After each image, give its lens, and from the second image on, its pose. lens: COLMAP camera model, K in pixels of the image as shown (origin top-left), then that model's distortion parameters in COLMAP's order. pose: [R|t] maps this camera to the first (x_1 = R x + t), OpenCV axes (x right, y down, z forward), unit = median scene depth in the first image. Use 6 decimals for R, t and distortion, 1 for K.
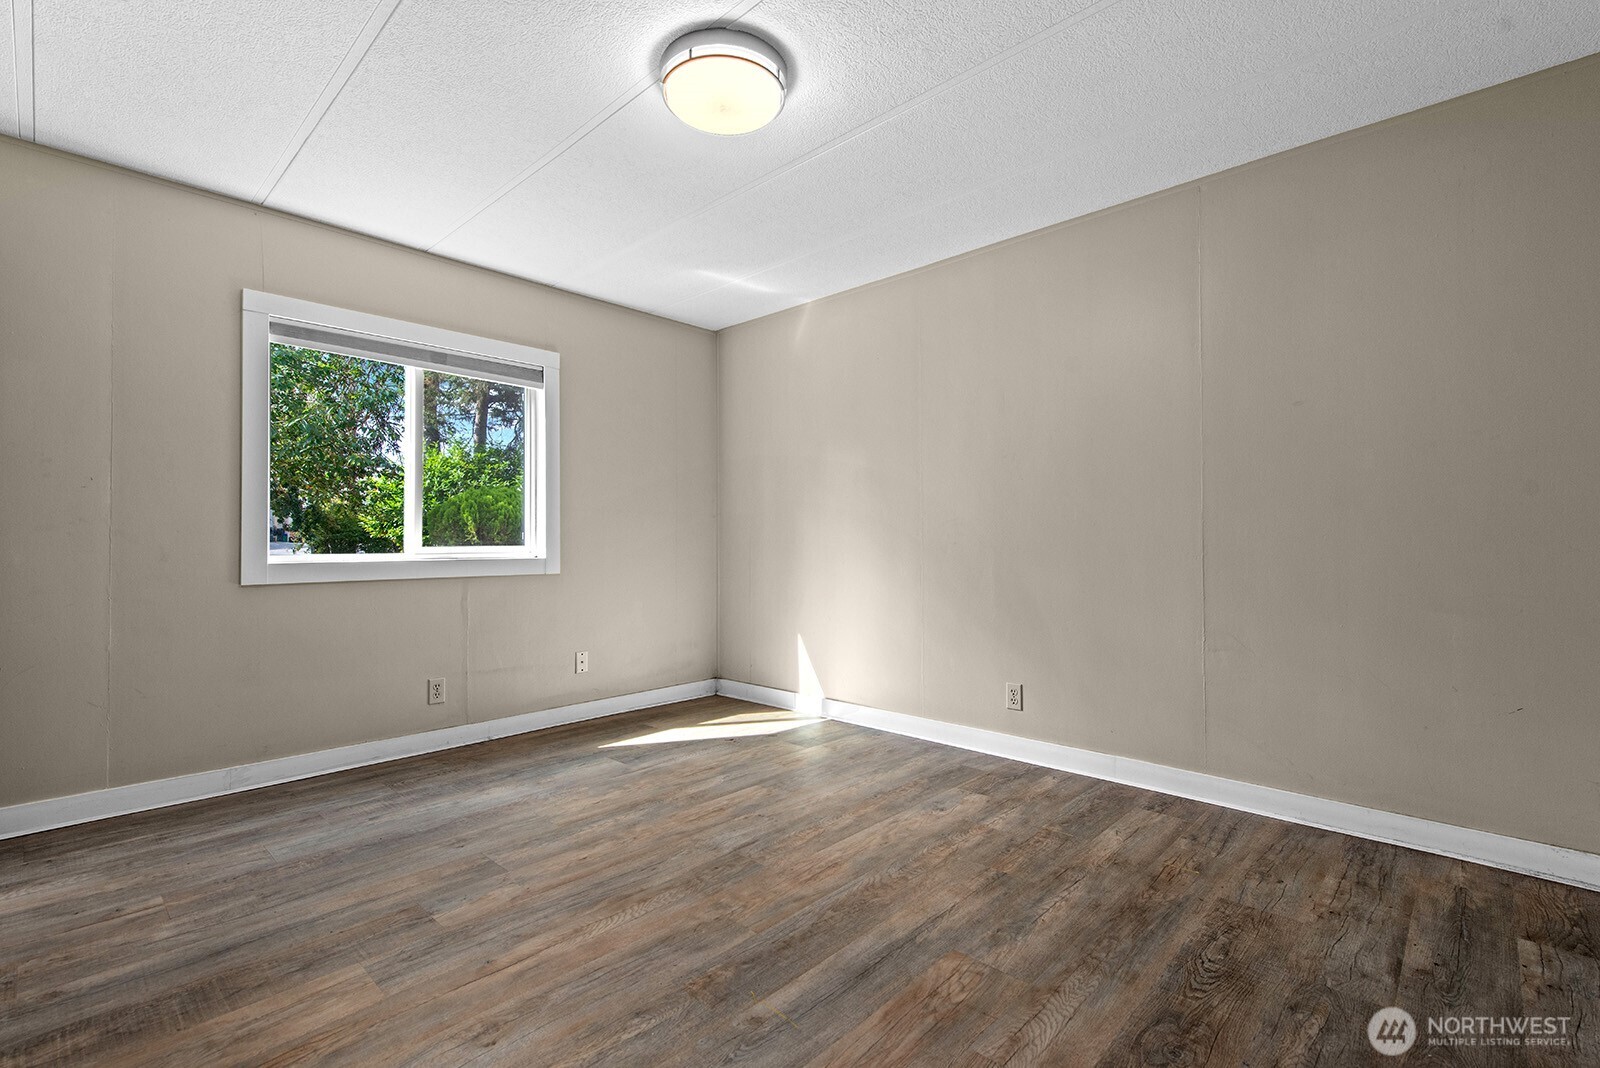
lens RADIAL K [[725.3, 0, 798.4], [0, 725.3, 542.5], [0, 0, 1]] dist [0.001118, -0.000252]
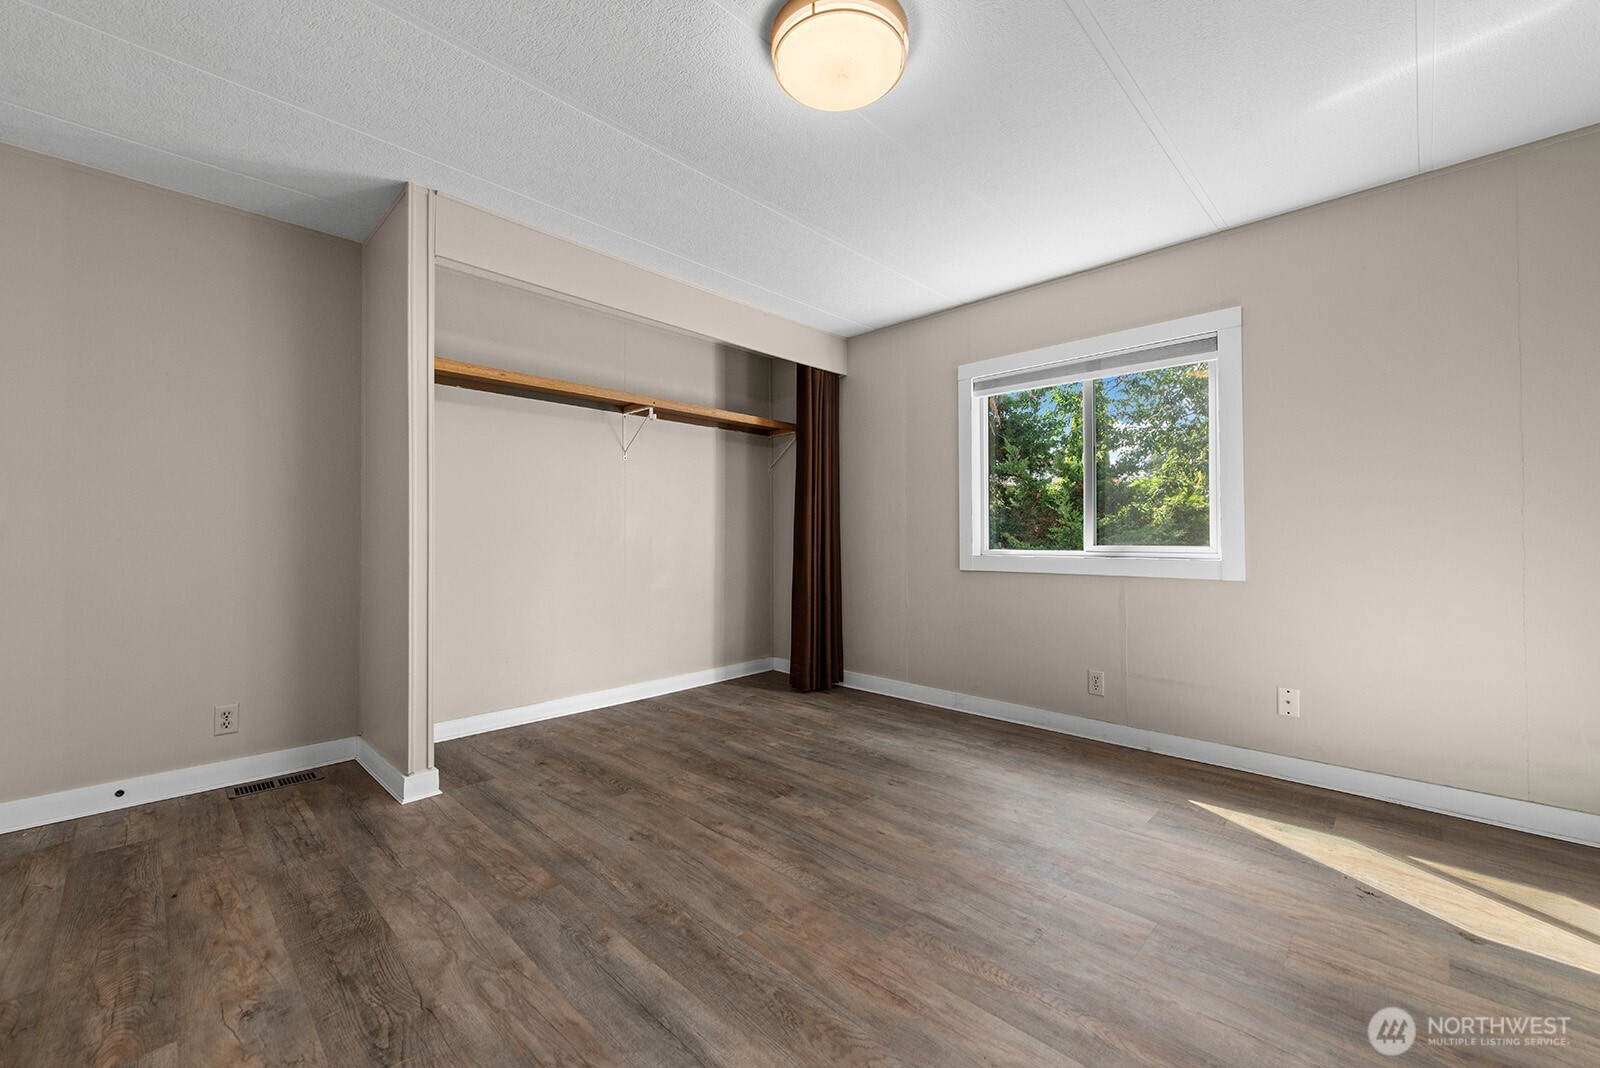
lens RADIAL K [[642.9, 0, 795.1], [0, 642.9, 533.1], [0, 0, 1]] dist [0.014492, -0.004743]
pose [[-0.024343, -0.004555, -0.999693, 0.653444], [-0.003114, 0.999985, -0.004481, -0.007977], [0.999699, 0.003004, -0.024357, 0.866315]]
